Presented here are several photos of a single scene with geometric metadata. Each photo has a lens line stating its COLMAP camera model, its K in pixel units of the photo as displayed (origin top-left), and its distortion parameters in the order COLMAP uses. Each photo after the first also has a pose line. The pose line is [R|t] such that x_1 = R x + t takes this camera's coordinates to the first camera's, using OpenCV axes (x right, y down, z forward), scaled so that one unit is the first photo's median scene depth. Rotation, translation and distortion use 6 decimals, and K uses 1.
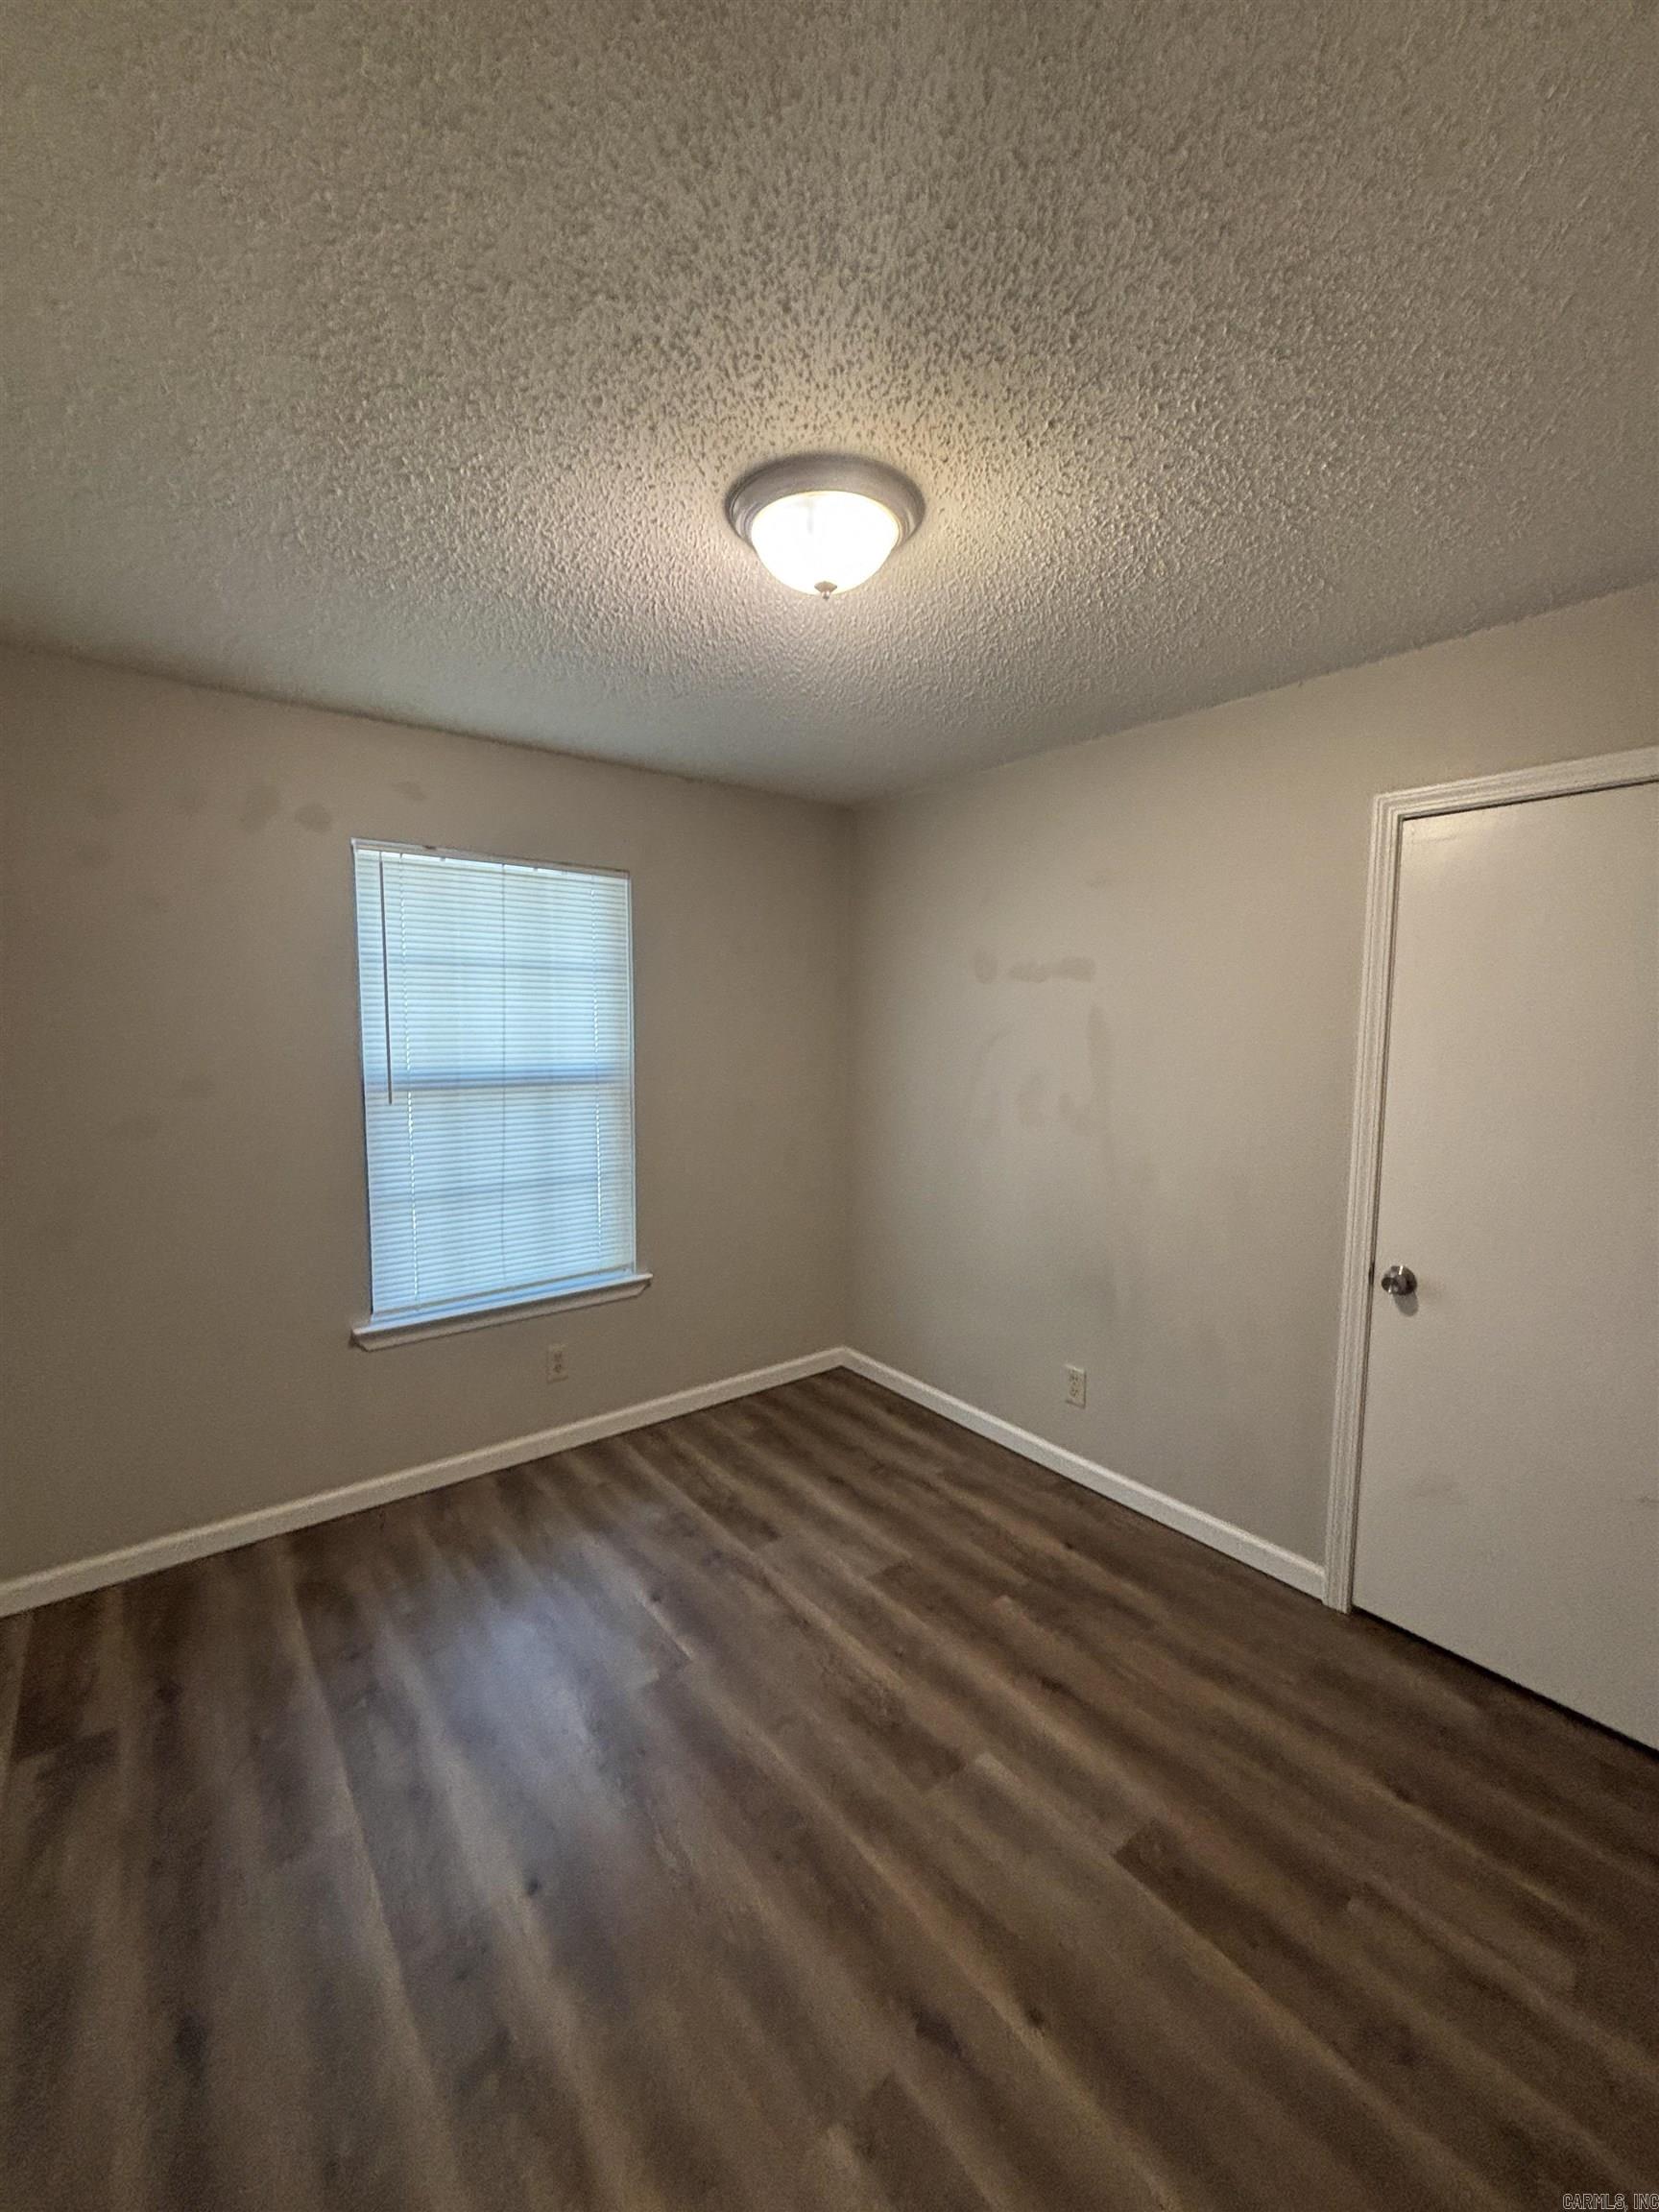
lens RADIAL K [[891.5, 0, 830.2], [0, 891.5, 1103.4], [0, 0, 1]] dist [-0.002811, 0.001843]
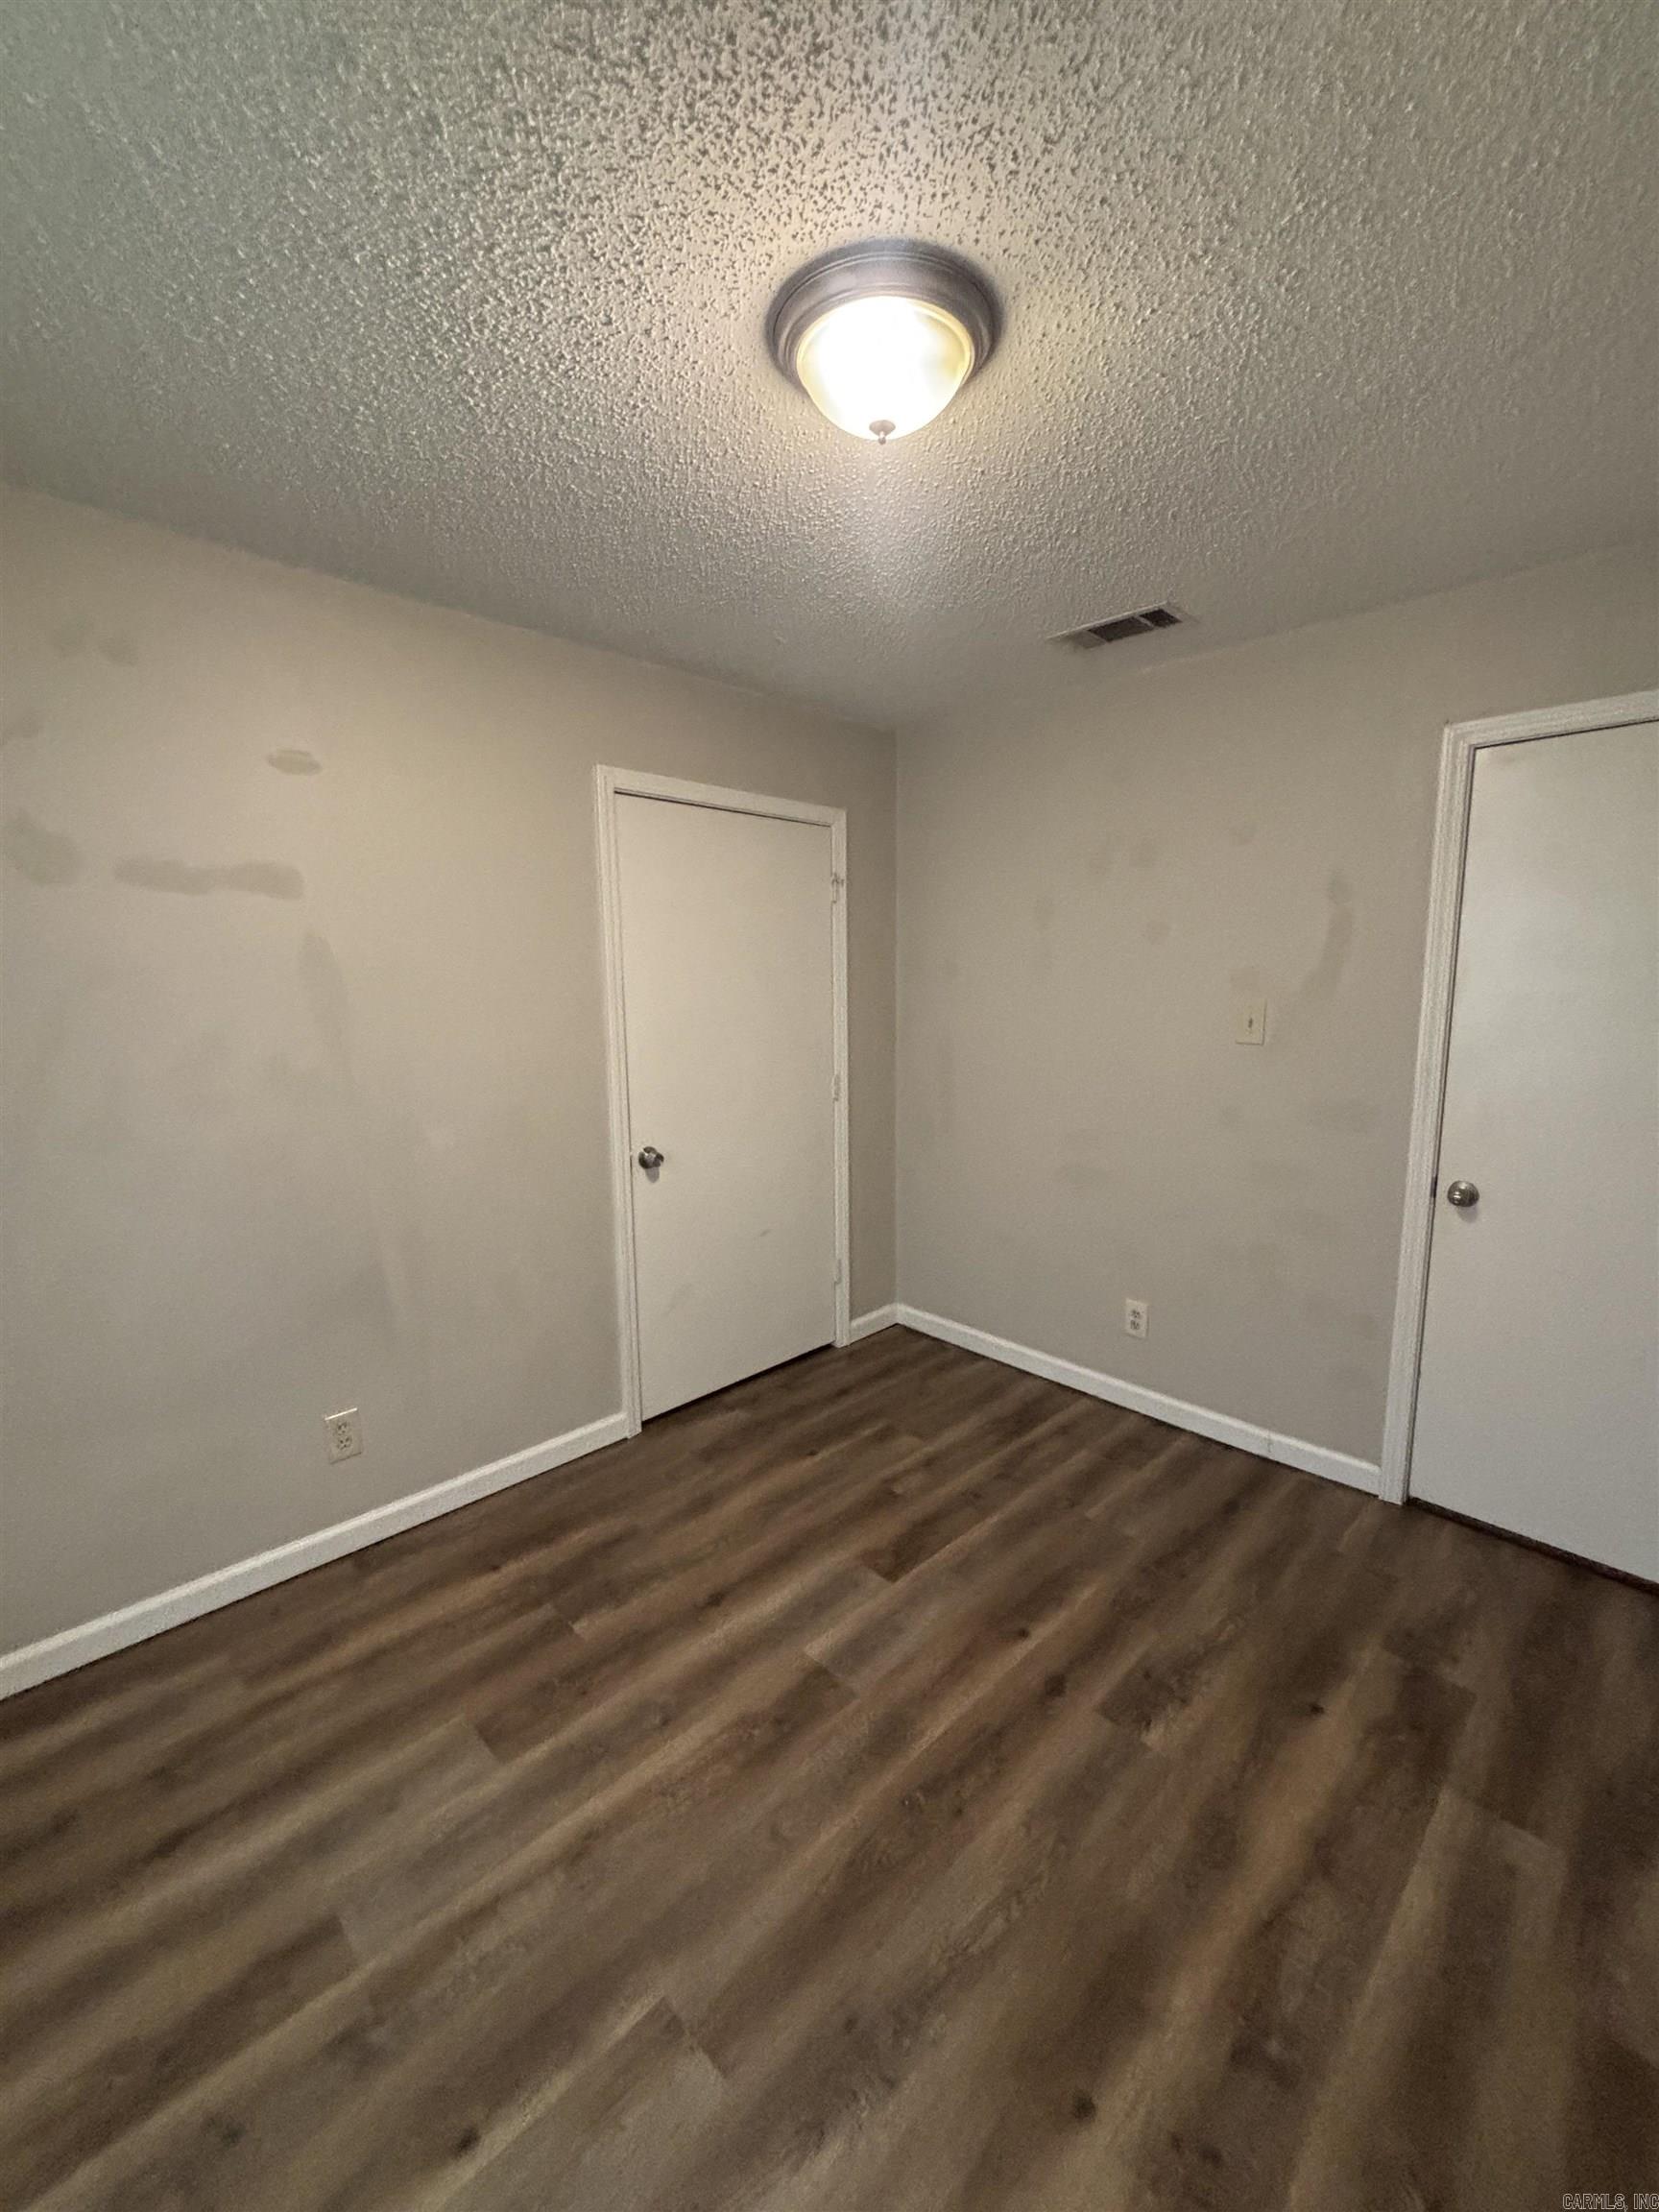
lens RADIAL K [[891.5, 0, 830.4], [0, 891.5, 1110.5], [0, 0, 1]] dist [-0.002811, 0.001843]
pose [[-0.110546, -0.158245, 0.981192, -0.674696], [0.096401, 0.980881, 0.169056, -0.065360], [-0.989185, 0.113277, -0.093177, 0.876059]]
